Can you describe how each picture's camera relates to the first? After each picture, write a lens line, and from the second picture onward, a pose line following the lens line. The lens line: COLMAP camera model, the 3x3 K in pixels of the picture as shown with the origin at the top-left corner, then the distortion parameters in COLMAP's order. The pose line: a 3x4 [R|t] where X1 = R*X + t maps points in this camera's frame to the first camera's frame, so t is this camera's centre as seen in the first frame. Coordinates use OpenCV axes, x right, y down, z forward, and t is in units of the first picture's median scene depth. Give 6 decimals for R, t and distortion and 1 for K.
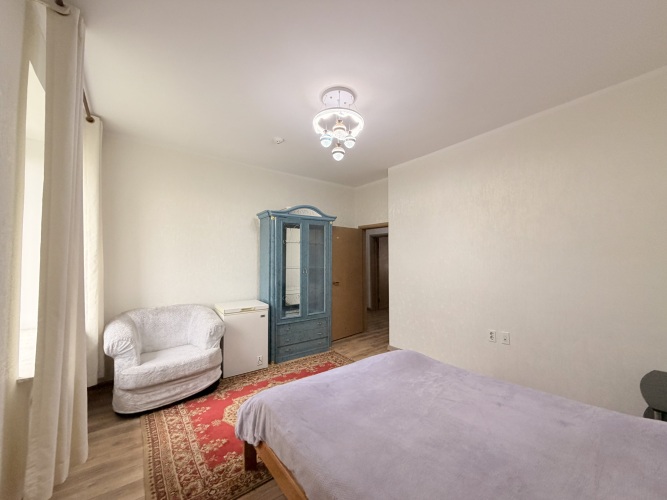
lens RADIAL K [[265.9, 0, 333.3], [0, 265.9, 250.2], [0, 0, 1]] dist [-0.001424, -0.000642]
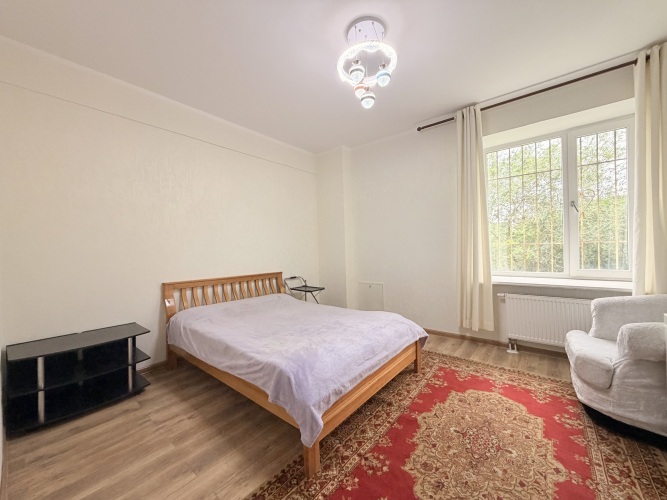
lens RADIAL K [[265.9, 0, 333.5], [0, 265.9, 249.0], [0, 0, 1]] dist [-0.001424, -0.000642]
pose [[-0.975240, 0.010721, -0.220891, 0.323957], [0.017801, 0.999389, -0.030085, 0.166645], [0.220433, -0.033273, -0.974834, 1.785279]]
